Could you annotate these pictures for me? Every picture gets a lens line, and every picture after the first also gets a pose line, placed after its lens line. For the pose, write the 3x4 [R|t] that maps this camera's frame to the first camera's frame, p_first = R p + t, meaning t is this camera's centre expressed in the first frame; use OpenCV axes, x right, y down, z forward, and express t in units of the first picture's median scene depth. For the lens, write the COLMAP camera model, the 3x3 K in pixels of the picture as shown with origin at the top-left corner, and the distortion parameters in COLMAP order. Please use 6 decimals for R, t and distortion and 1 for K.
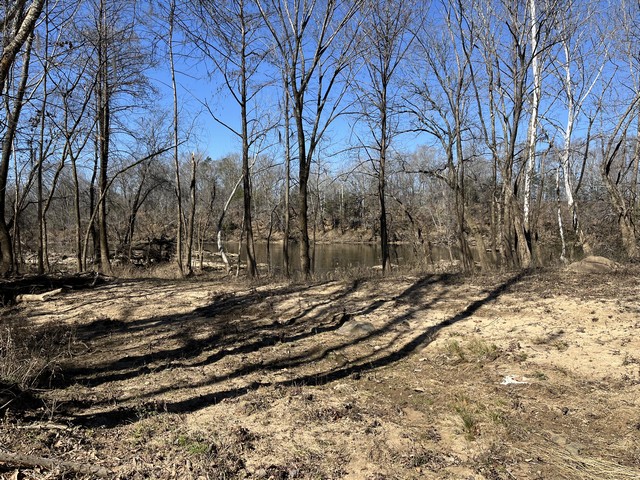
lens RADIAL K [[488.4, 0, 318.2], [0, 488.4, 243.2], [0, 0, 1]] dist [0.032243, -0.017662]
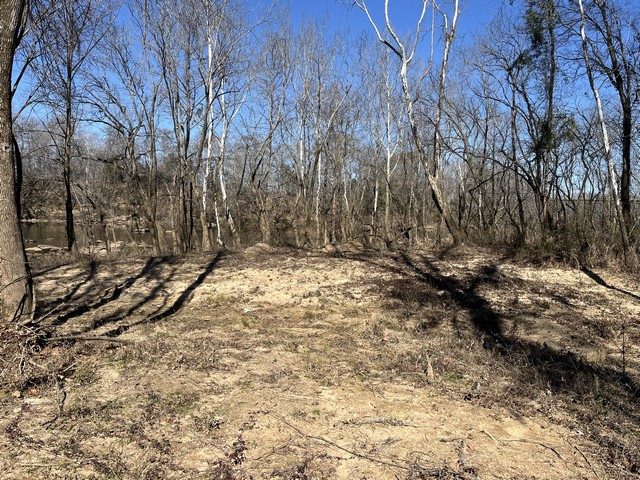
lens RADIAL K [[488.4, 0, 319.9], [0, 488.4, 239.2], [0, 0, 1]] dist [0.032243, -0.017662]
pose [[0.756629, -0.005313, 0.653823, -0.385452], [-0.018673, 0.999384, 0.029731, -0.042433], [-0.653578, -0.034704, 0.756063, -0.388709]]
